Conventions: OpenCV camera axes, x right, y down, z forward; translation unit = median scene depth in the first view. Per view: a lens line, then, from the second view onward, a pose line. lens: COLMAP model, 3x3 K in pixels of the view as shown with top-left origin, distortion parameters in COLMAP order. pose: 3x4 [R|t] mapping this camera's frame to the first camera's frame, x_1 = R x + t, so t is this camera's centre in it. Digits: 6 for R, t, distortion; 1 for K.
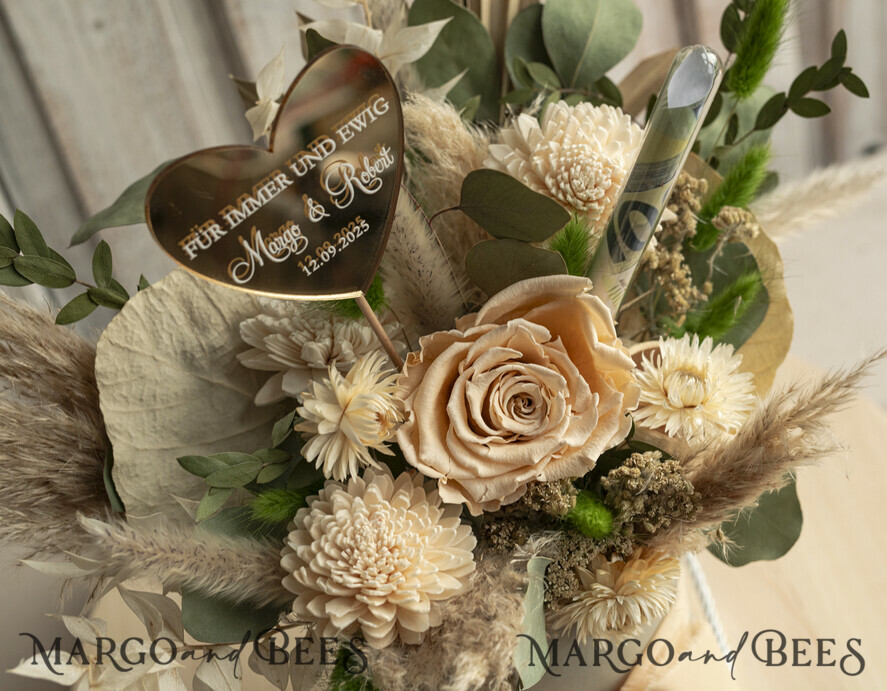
lens RADIAL K [[1683.6, 0, 550.6], [0, 1683.6, 343.4], [0, 0, 1]] dist [-0.027981, -0.080400]
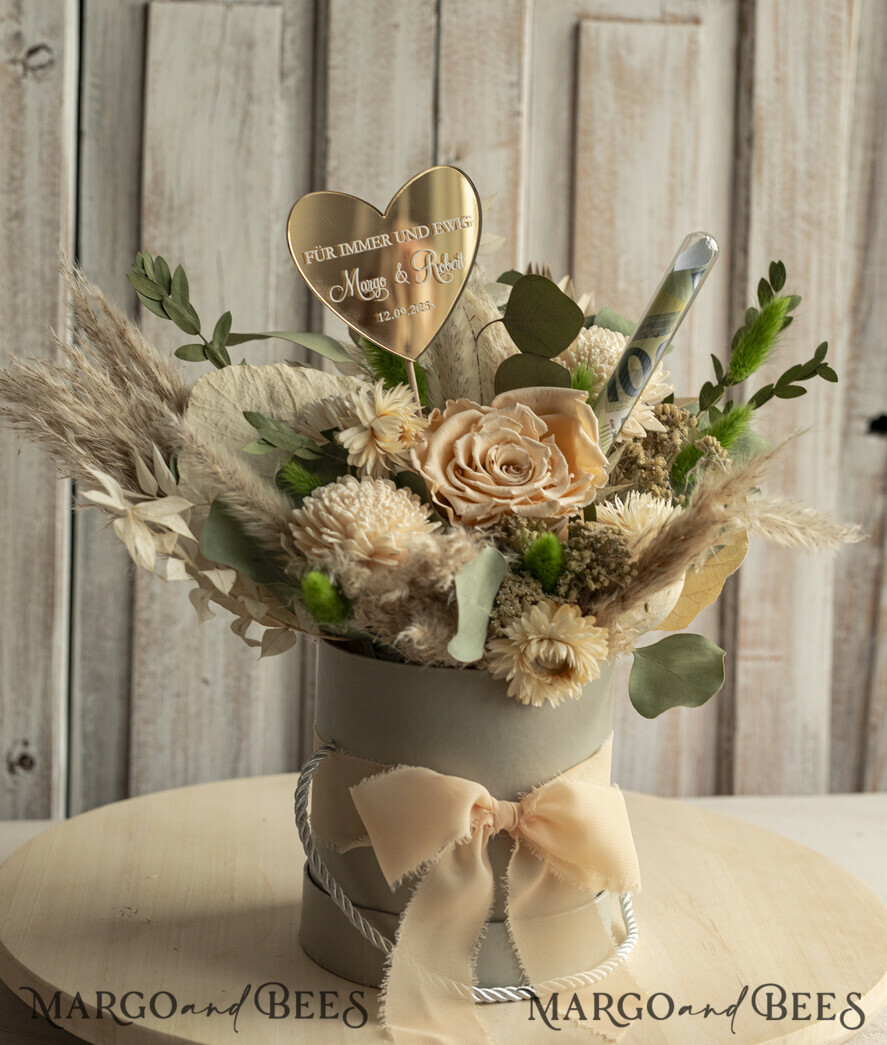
lens RADIAL K [[2138.1, 0, 426.2], [0, 2138.1, 349.0], [0, 0, 1]] dist [-0.010455, -0.095339]
pose [[0.964358, 0.202293, -0.170560, 0.176857], [-0.263791, 0.785401, -0.559964, 0.885961], [0.020681, 0.584998, 0.810771, -0.340107]]
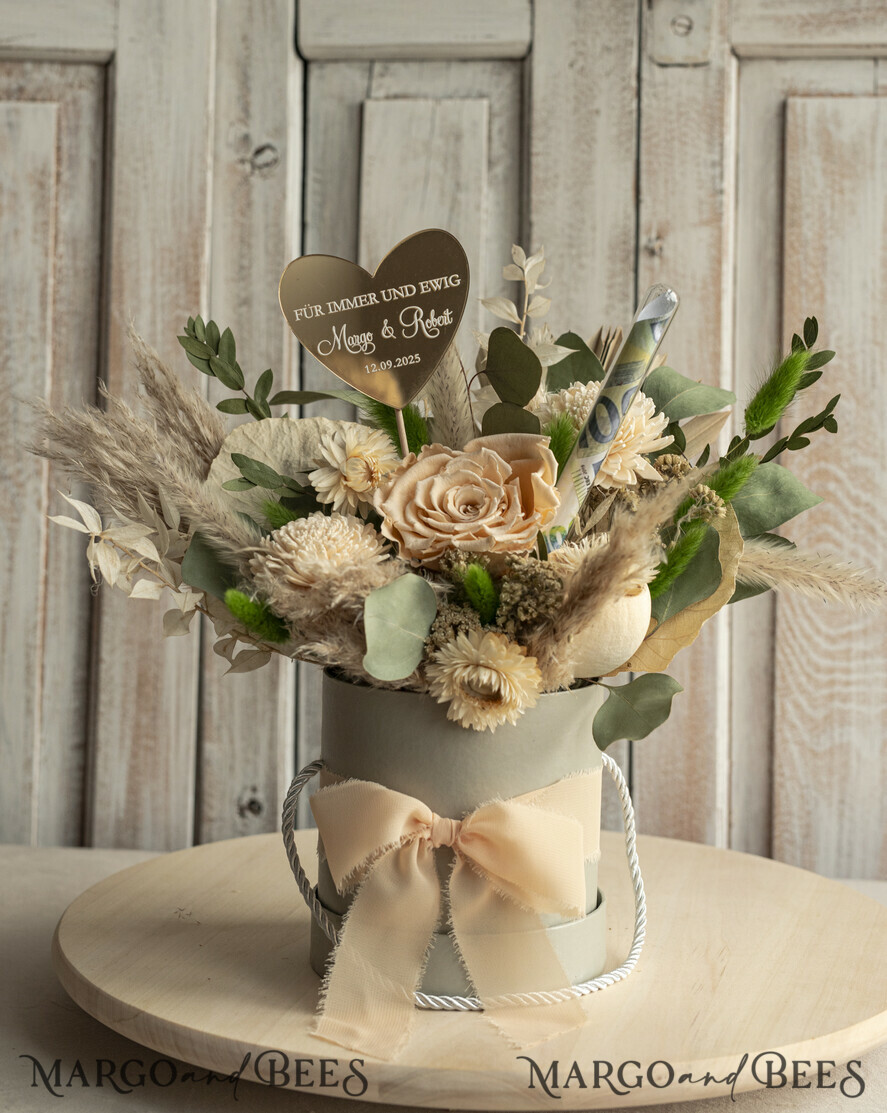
lens RADIAL K [[2211.5, 0, 395.3], [0, 2211.5, 390.5], [0, 0, 1]] dist [0.012513, -0.327478]
pose [[0.851668, 0.186315, -0.489846, 0.785204], [-0.439104, 0.763914, -0.472888, 0.833091], [0.286094, 0.617837, 0.732412, -0.358571]]
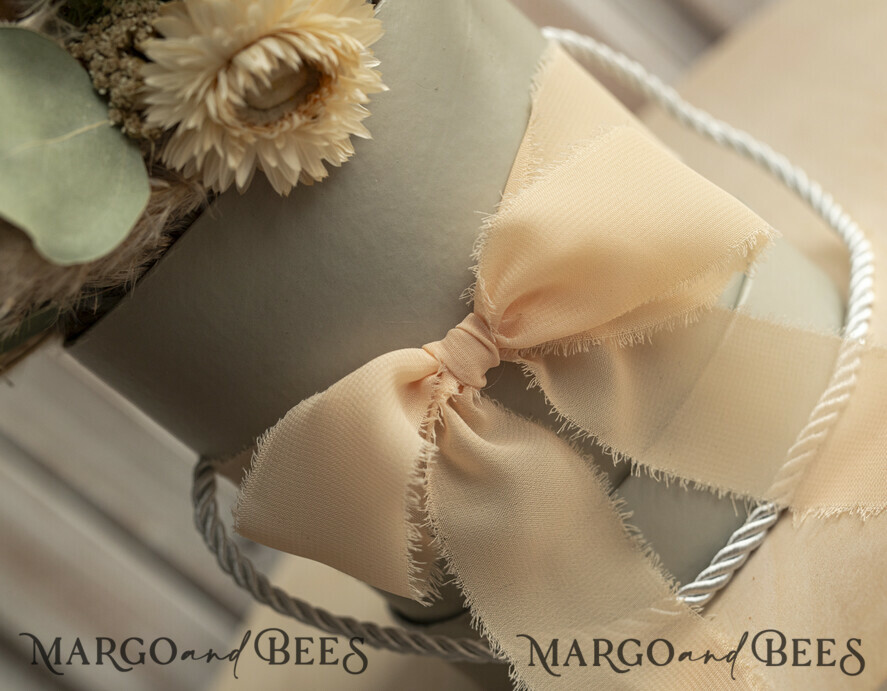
lens RADIAL K [[1683.6, 0, 550.6], [0, 1683.6, 343.4], [0, 0, 1]] dist [-0.027981, -0.080400]
pose [[0.784408, -0.504663, -0.360583, 0.283817], [0.417064, 0.859462, -0.295606, 0.454600], [0.459089, 0.081490, 0.884645, 0.597641]]
